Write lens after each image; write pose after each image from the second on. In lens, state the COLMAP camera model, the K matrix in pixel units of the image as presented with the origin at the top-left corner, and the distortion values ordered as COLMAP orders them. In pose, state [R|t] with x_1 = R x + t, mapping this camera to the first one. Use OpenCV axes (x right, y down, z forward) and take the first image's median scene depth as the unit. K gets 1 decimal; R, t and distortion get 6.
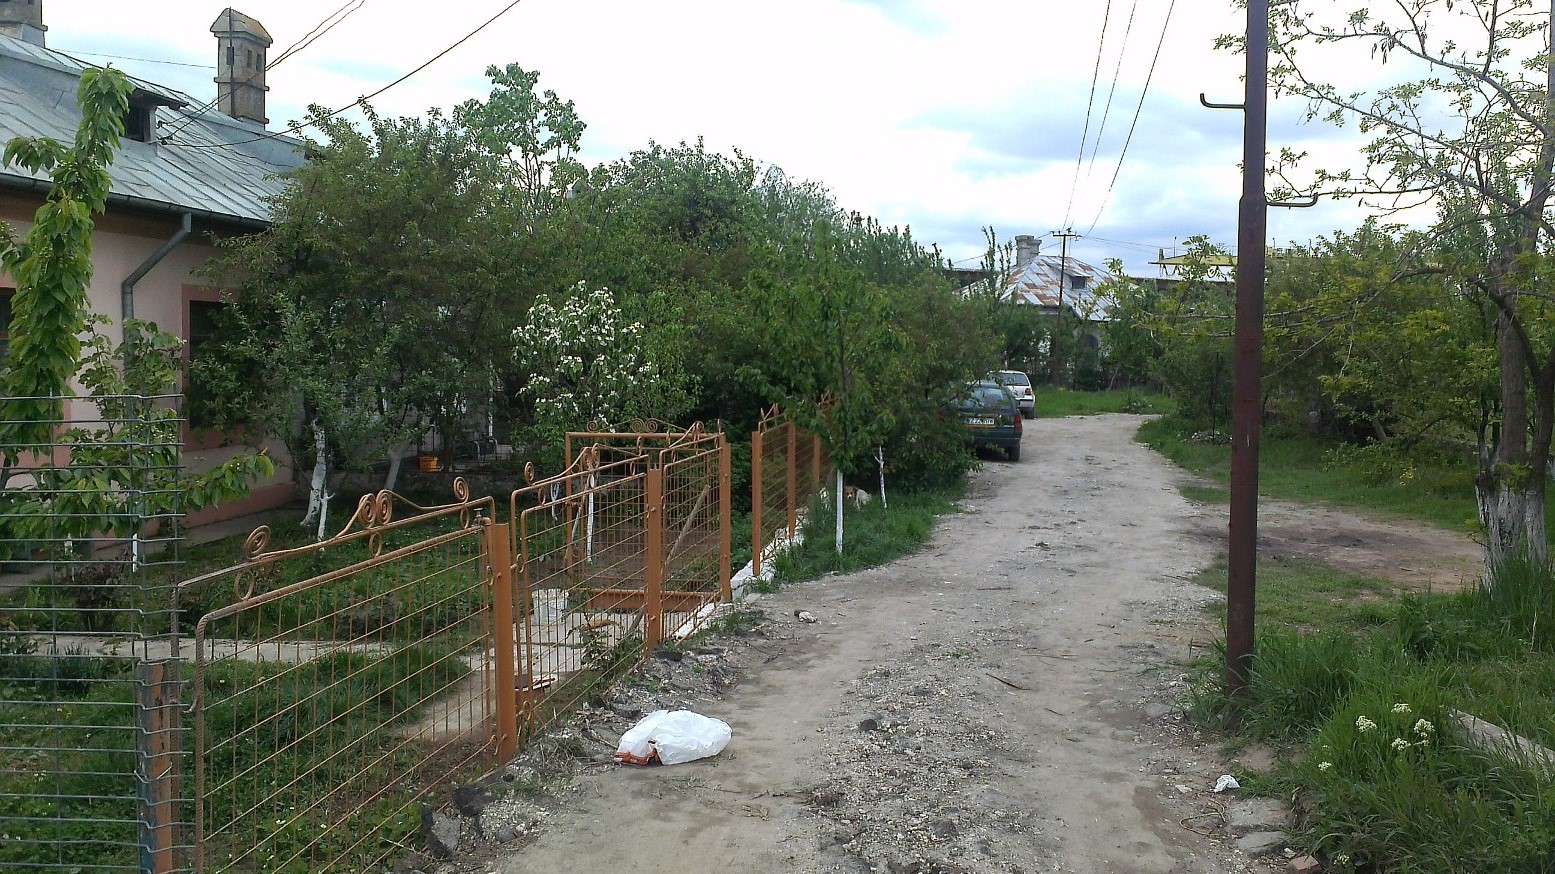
lens RADIAL K [[1225.9, 0, 777.5], [0, 1225.9, 437.0], [0, 0, 1]] dist [-0.061317, 0.000878]
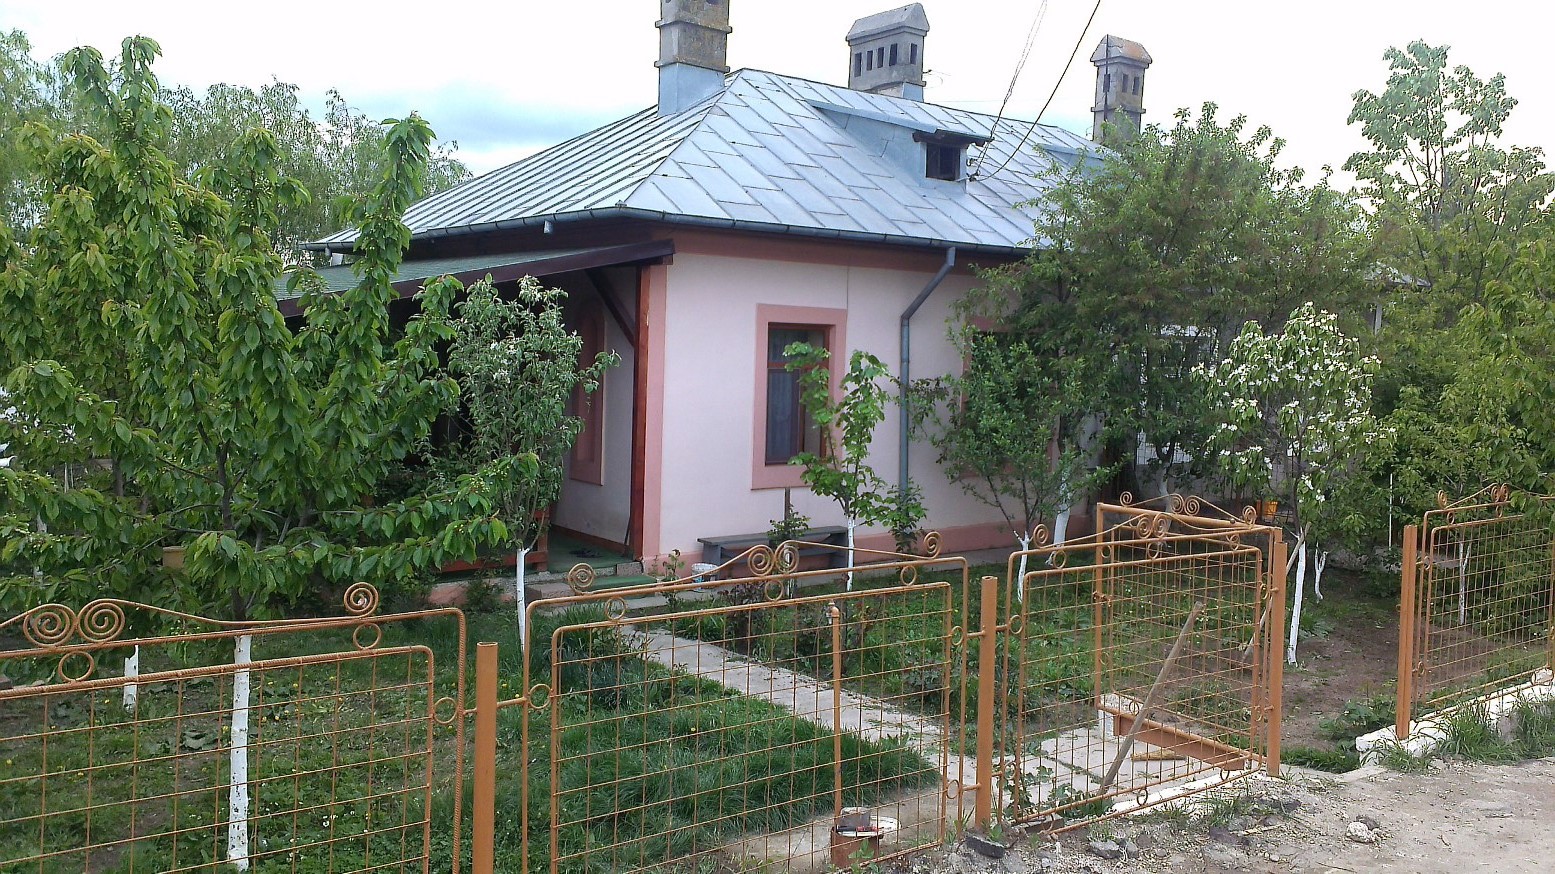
lens RADIAL K [[1182.9, 0, 777.5], [0, 1182.9, 437.0], [0, 0, 1]] dist [0.003516, -0.055183]
pose [[0.669800, 0.049408, -0.740896, 0.145004], [-0.058808, 0.998179, 0.013400, -0.025844], [0.740209, 0.034595, 0.671486, 0.195794]]
